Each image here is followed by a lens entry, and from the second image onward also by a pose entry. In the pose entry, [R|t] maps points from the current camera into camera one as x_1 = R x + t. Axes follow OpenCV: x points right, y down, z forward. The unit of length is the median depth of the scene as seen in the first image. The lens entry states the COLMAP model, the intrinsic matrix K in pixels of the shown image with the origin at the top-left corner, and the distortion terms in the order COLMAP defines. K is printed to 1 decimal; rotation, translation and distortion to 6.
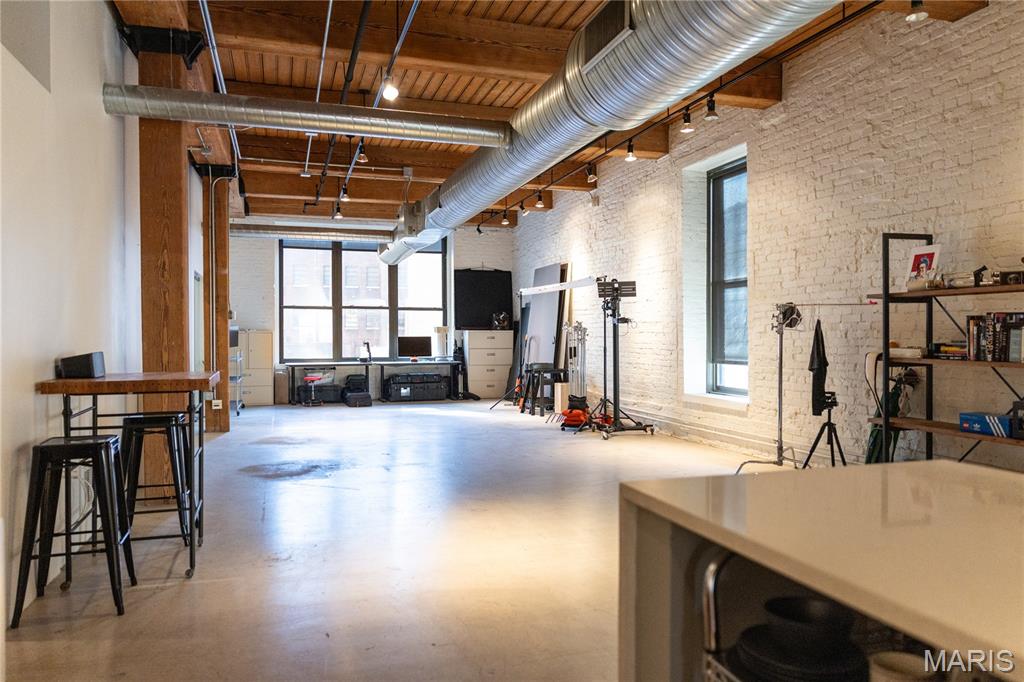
lens RADIAL K [[722.7, 0, 512.0], [0, 722.7, 341.0], [0, 0, 1]] dist [0.000162, -0.000538]
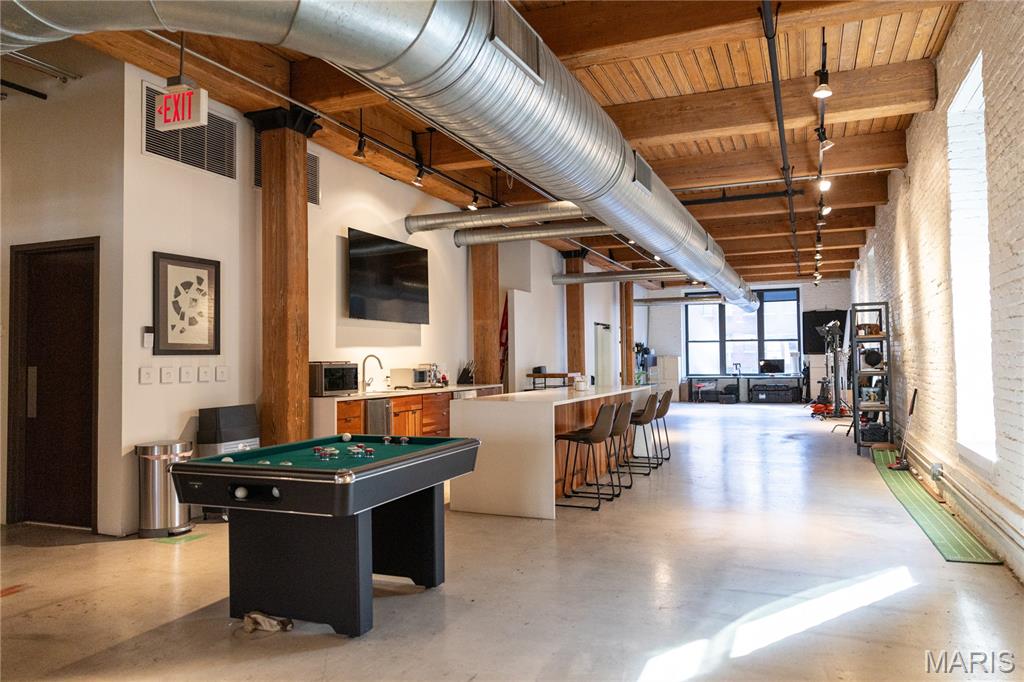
lens RADIAL K [[705.5, 0, 512.0], [0, 705.5, 341.0], [0, 0, 1]] dist [0.025586, 0.000147]
pose [[0.761062, -0.026081, -0.648154, 0.405171], [0.005340, 0.999409, -0.033944, 0.002608], [0.648657, 0.022373, 0.760752, -0.447842]]
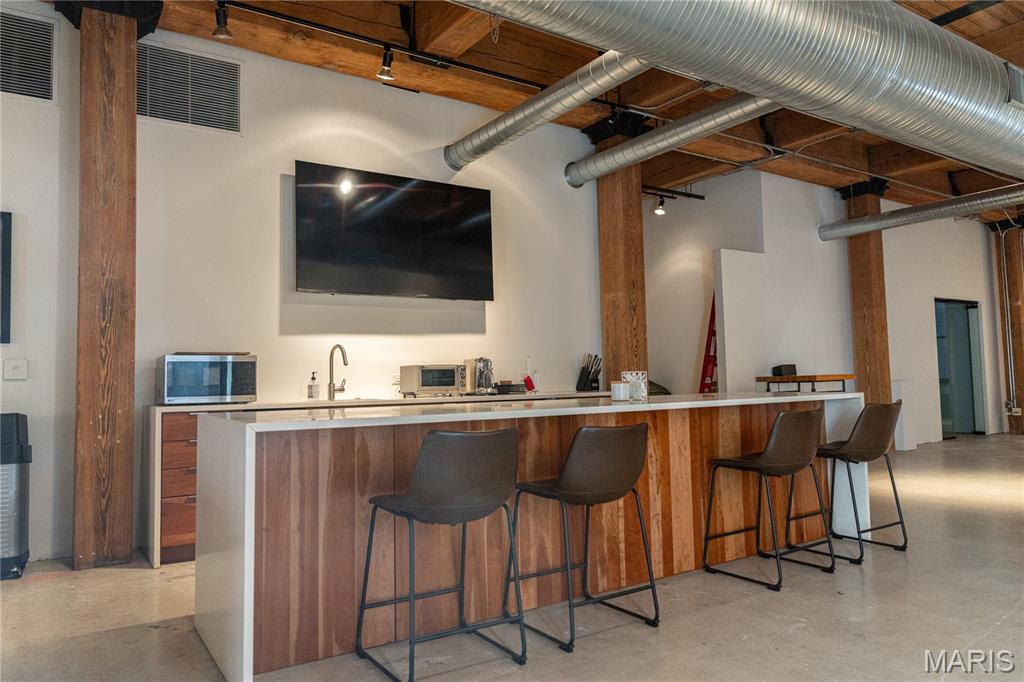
lens RADIAL K [[705.5, 0, 512.0], [0, 705.5, 341.0], [0, 0, 1]] dist [0.025586, 0.000147]
pose [[0.279465, -0.054946, -0.958582, 0.345728], [0.013799, 0.998488, -0.053210, 0.013234], [0.960057, 0.001643, 0.279801, -0.111513]]
